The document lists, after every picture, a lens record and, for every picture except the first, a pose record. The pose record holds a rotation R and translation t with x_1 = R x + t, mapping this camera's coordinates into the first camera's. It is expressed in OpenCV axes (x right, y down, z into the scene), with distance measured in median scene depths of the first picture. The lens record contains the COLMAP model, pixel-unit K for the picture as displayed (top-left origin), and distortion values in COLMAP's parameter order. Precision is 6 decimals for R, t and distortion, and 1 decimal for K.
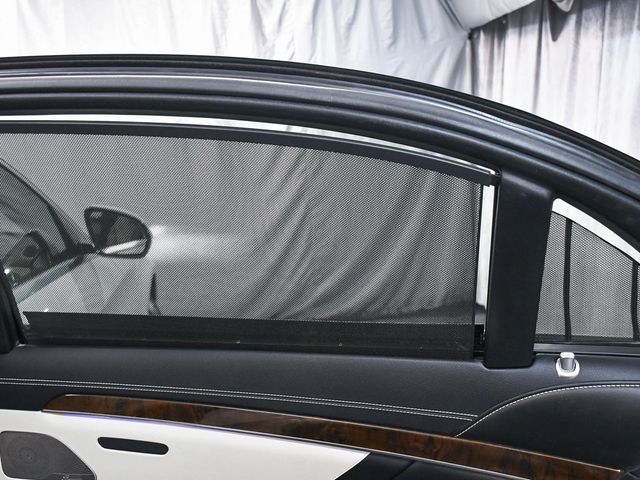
lens RADIAL K [[674.3, 0, 320.0], [0, 674.3, 240.0], [0, 0, 1]] dist [-0.062189, 0.004850]
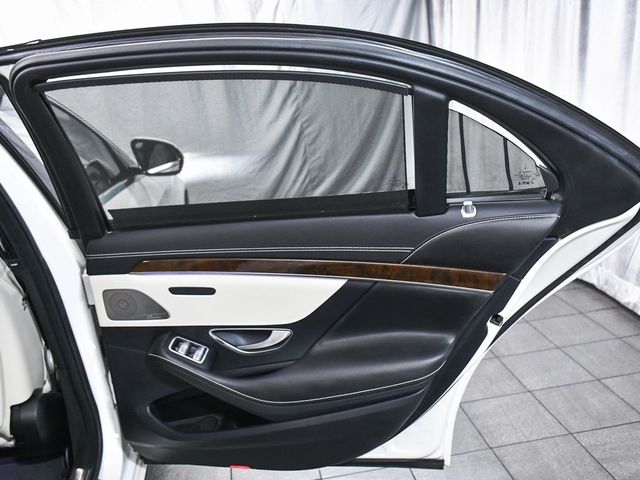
lens RADIAL K [[556.1, 0, 320.0], [0, 556.1, 240.0], [0, 0, 1]] dist [-0.049279, 0.012824]
pose [[0.996816, -0.079575, -0.005145, 0.023848], [0.079466, 0.985940, 0.146994, 0.032699], [-0.006624, -0.146935, 0.989124, -0.228108]]
